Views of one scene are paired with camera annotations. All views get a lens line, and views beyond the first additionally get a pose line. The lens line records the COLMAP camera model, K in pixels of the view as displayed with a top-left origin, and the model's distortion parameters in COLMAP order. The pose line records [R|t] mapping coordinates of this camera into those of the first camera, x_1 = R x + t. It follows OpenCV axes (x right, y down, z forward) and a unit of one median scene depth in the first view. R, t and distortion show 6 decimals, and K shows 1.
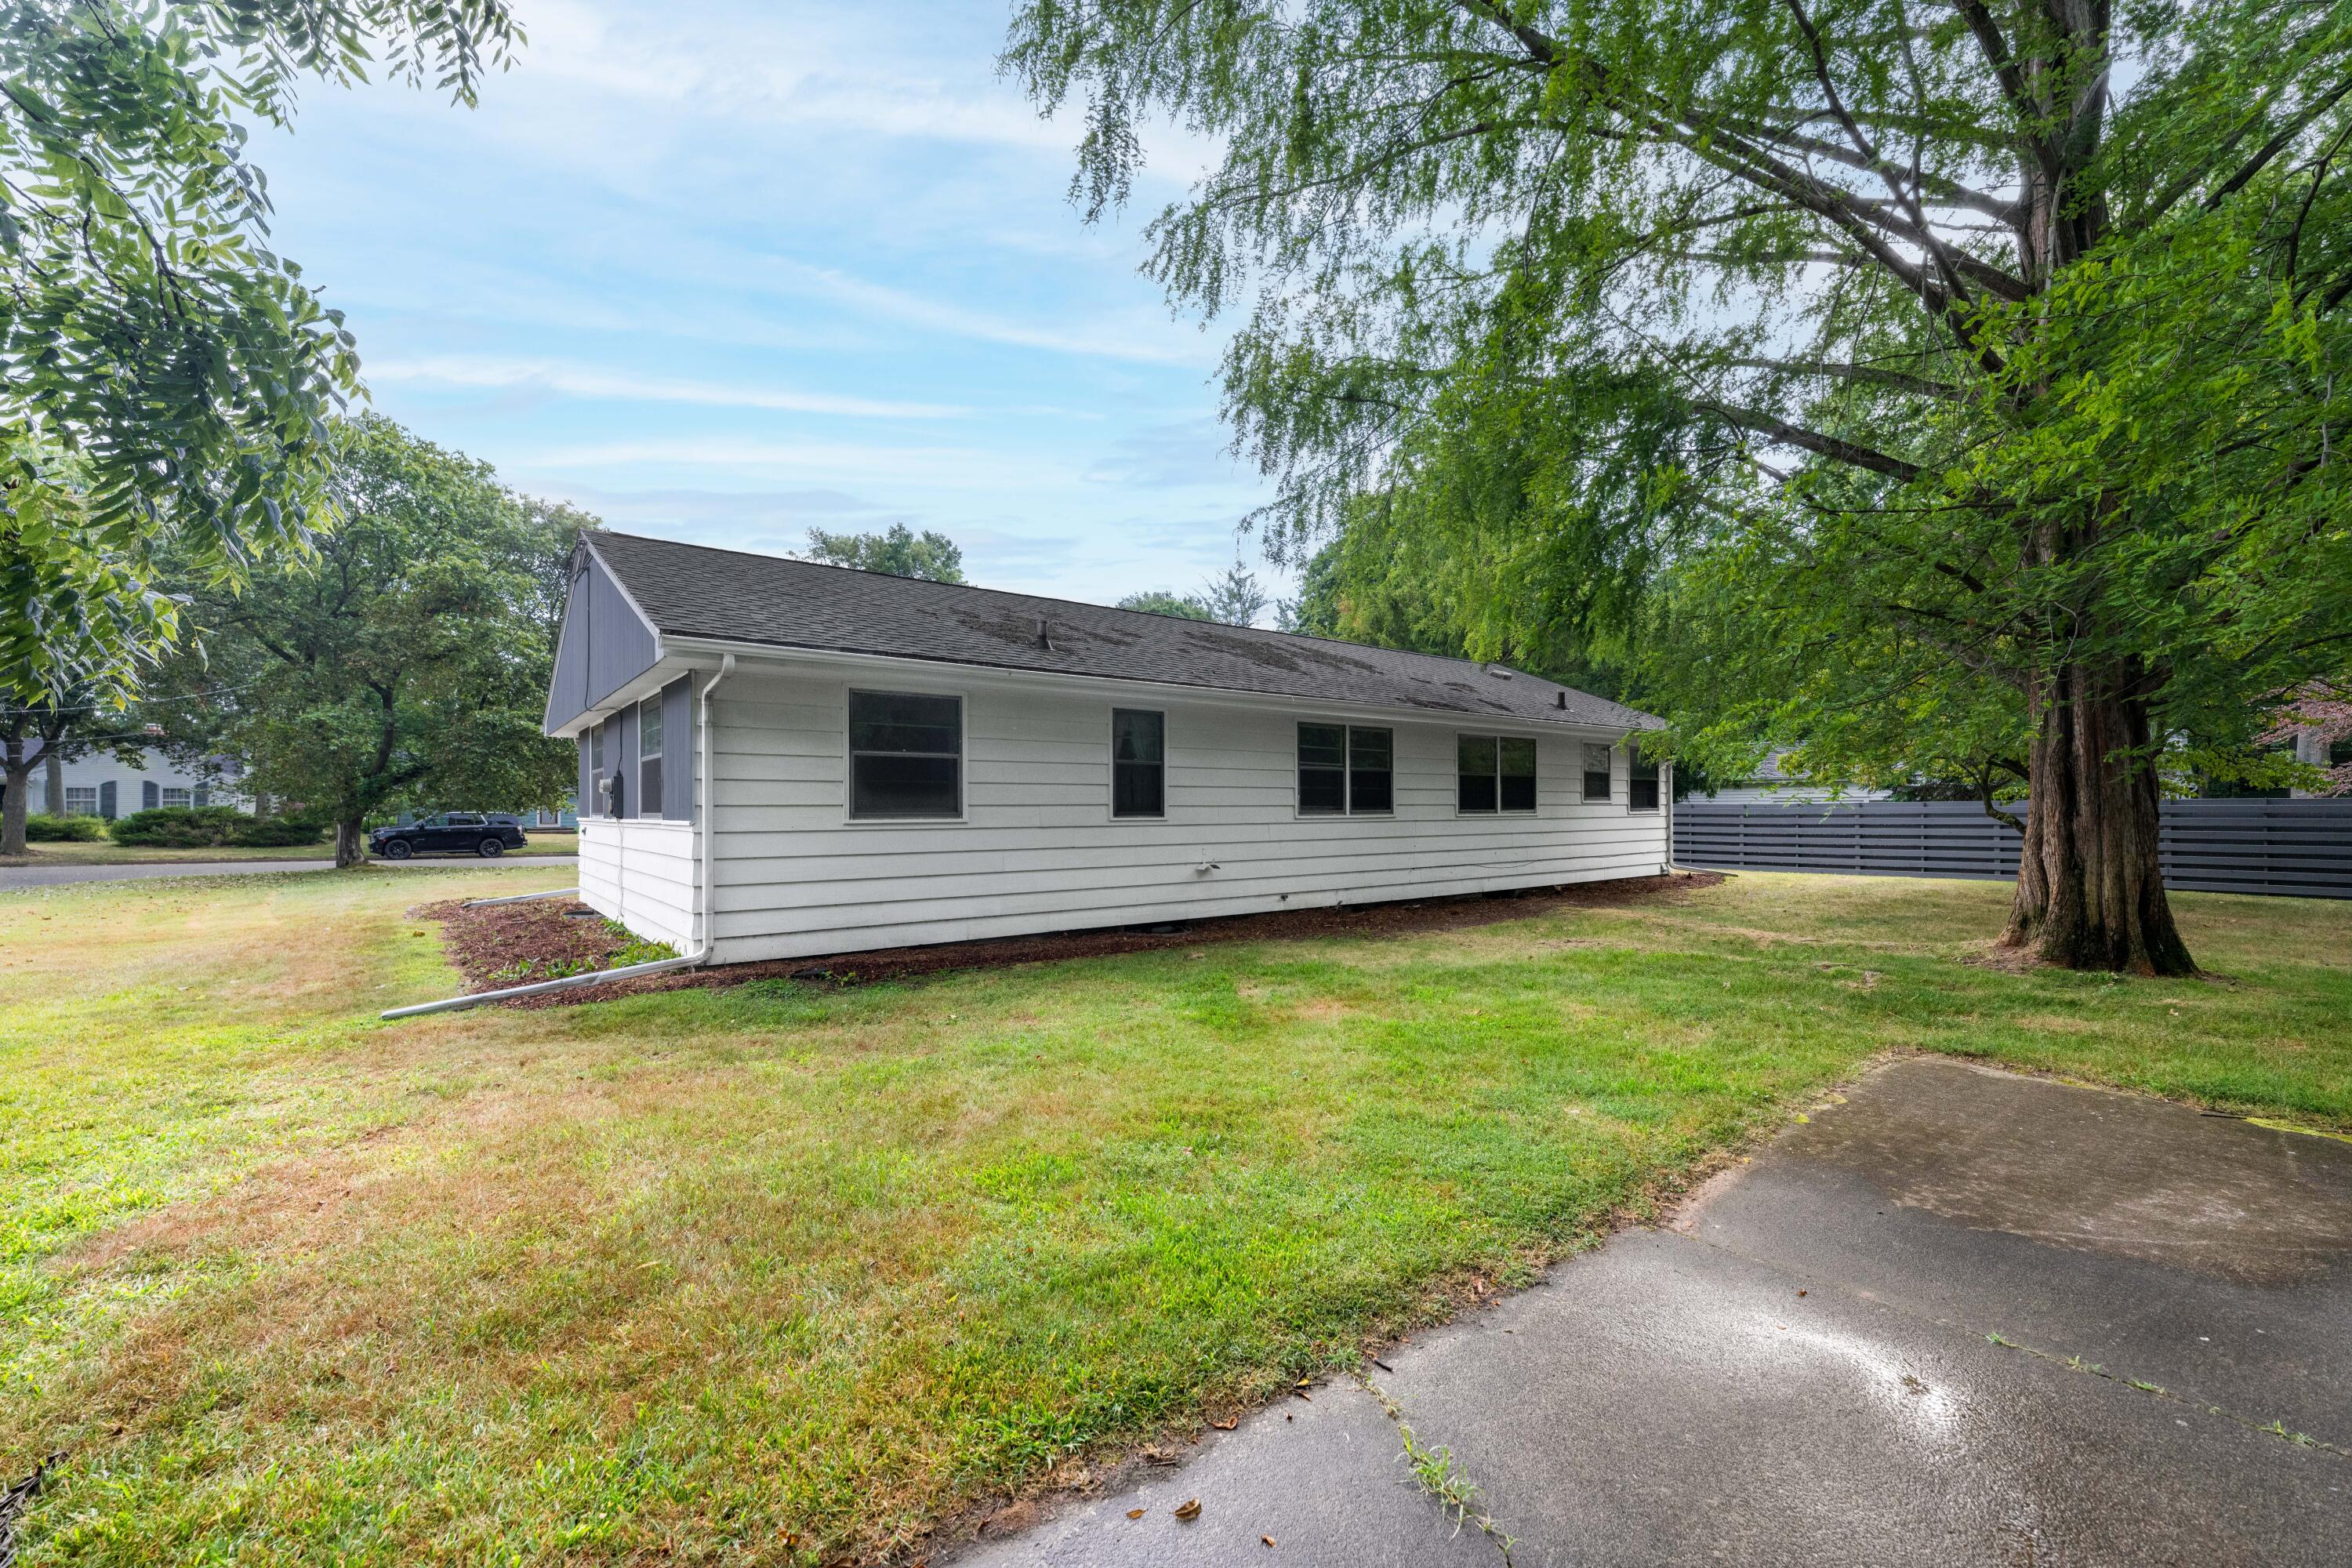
lens RADIAL K [[968.9, 0, 1176.9], [0, 968.9, 792.6], [0, 0, 1]] dist [0.003250, -0.000026]
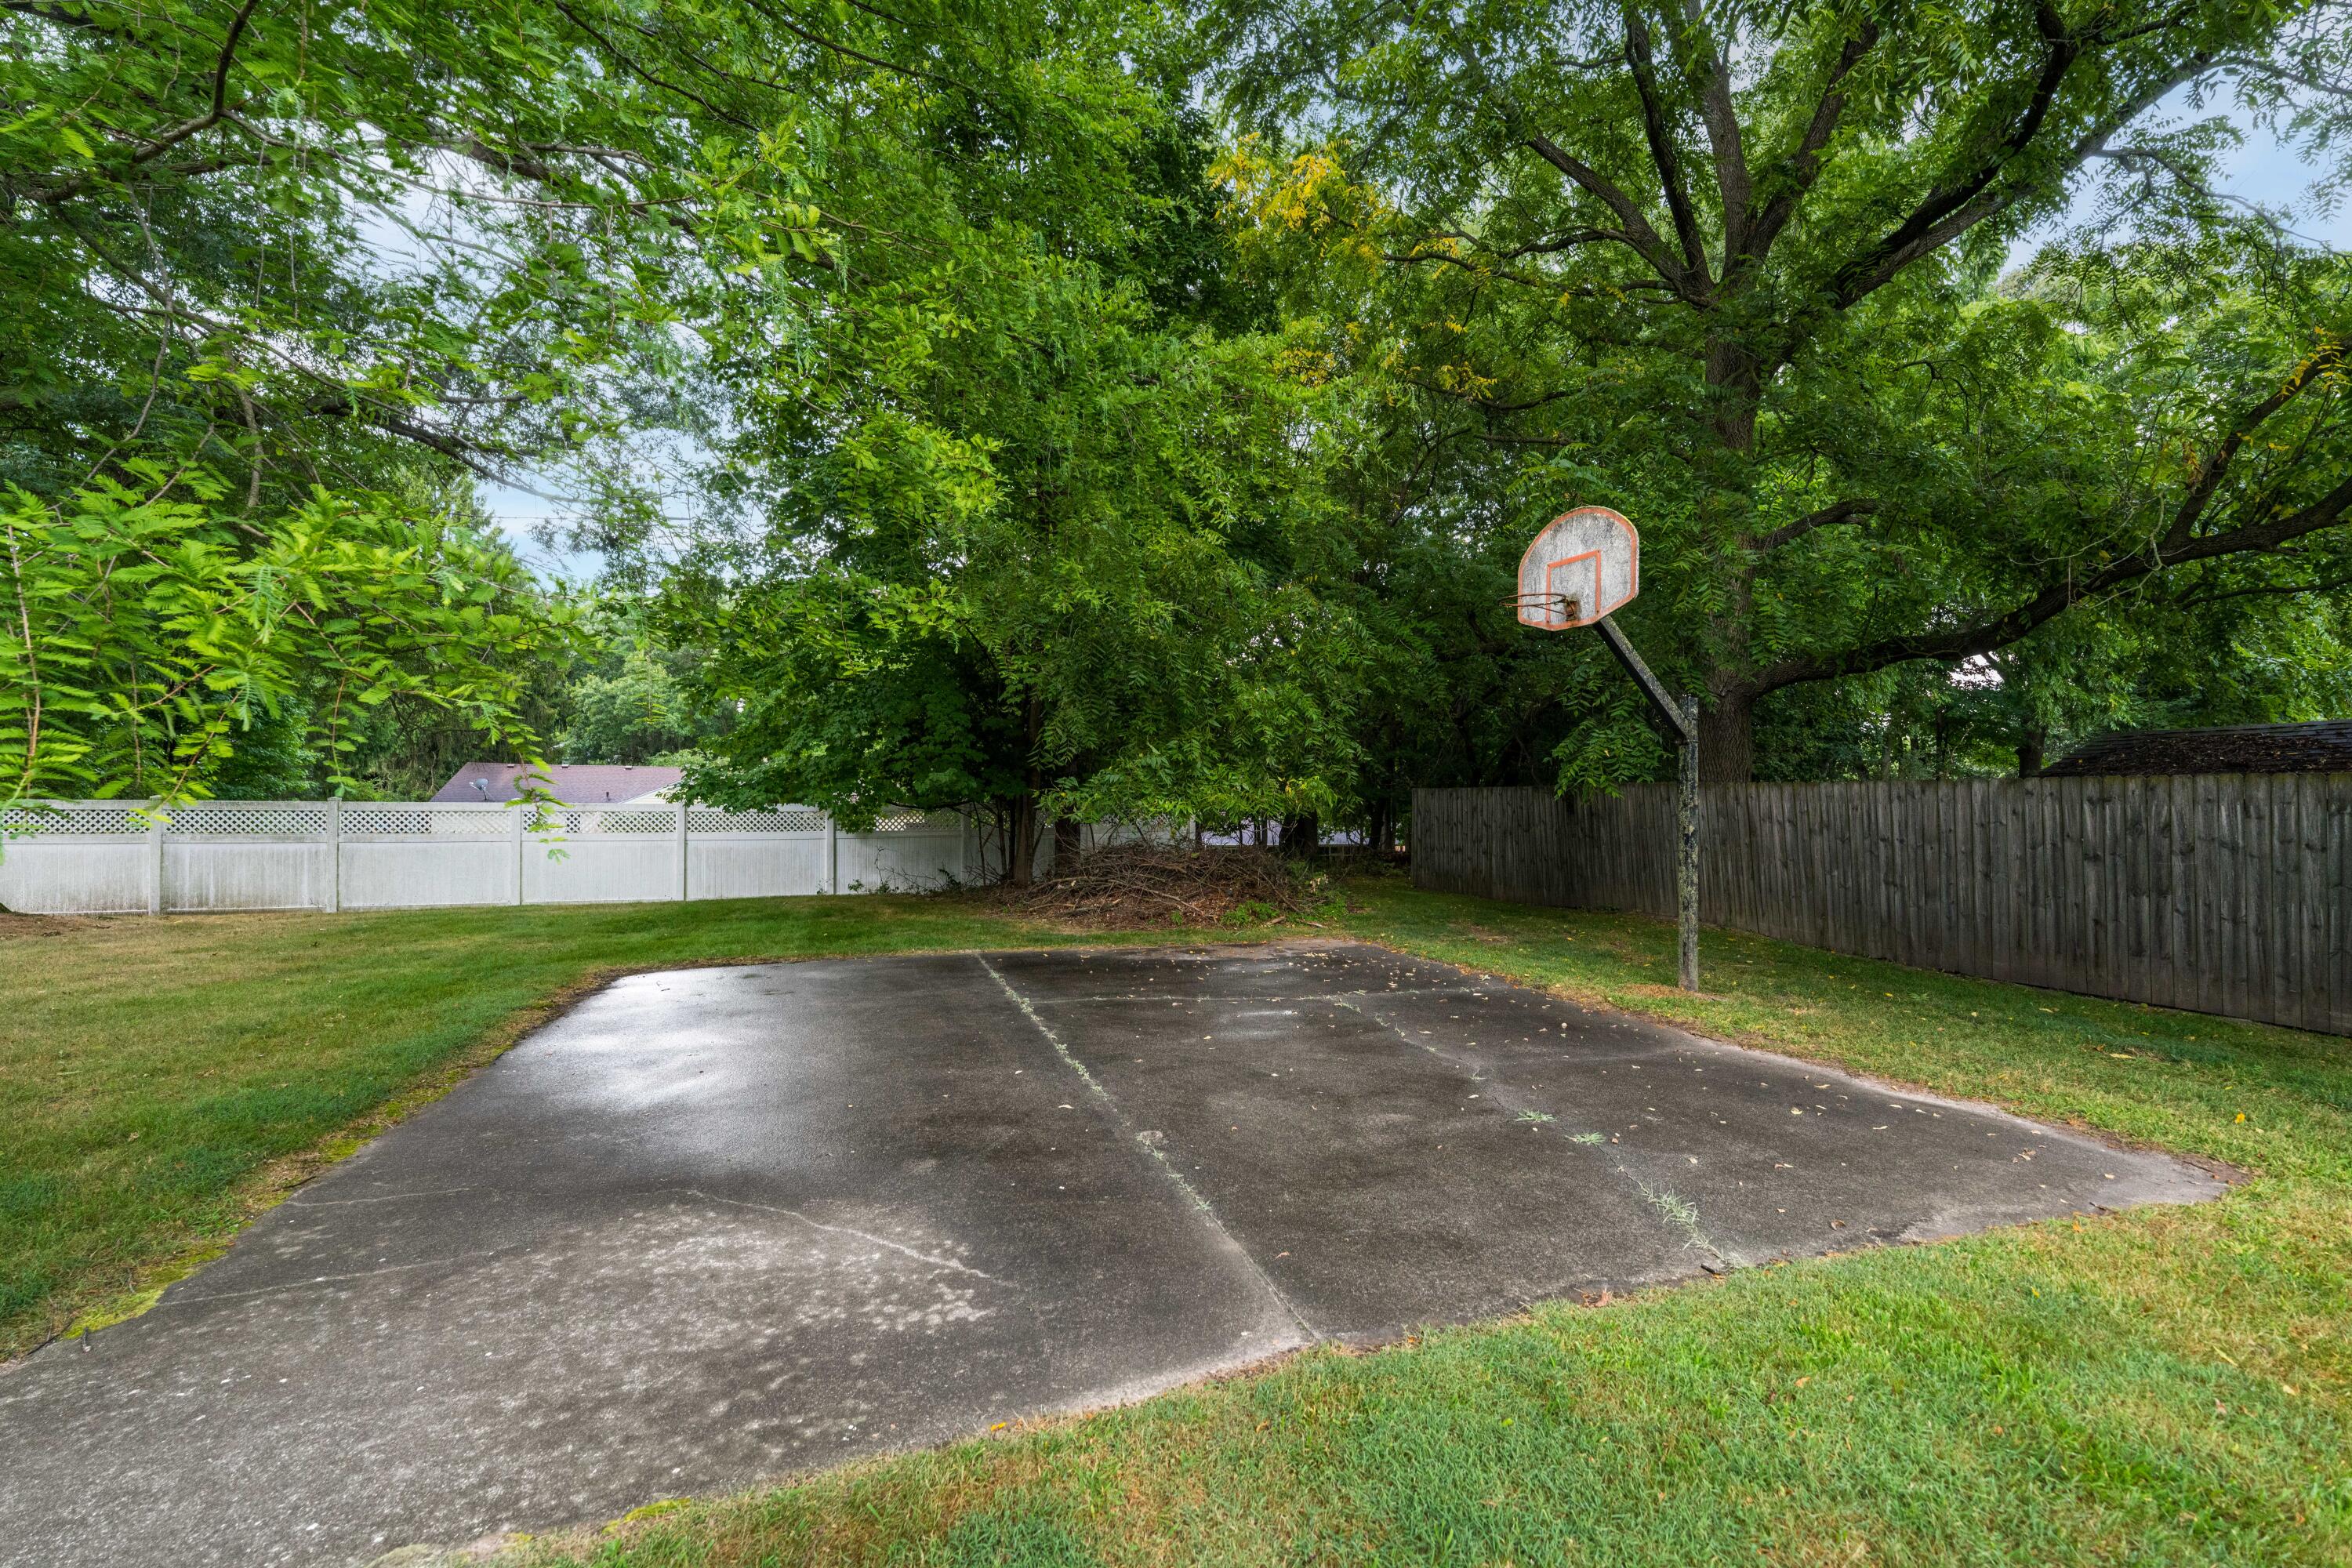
lens RADIAL K [[968.9, 0, 1173.2], [0, 968.9, 781.8], [0, 0, 1]] dist [0.003250, -0.000026]
pose [[-0.950076, -0.006814, 0.311945, 0.315011], [-0.018275, 0.999260, -0.033832, 0.004508], [-0.311484, -0.037844, -0.949498, 1.602185]]
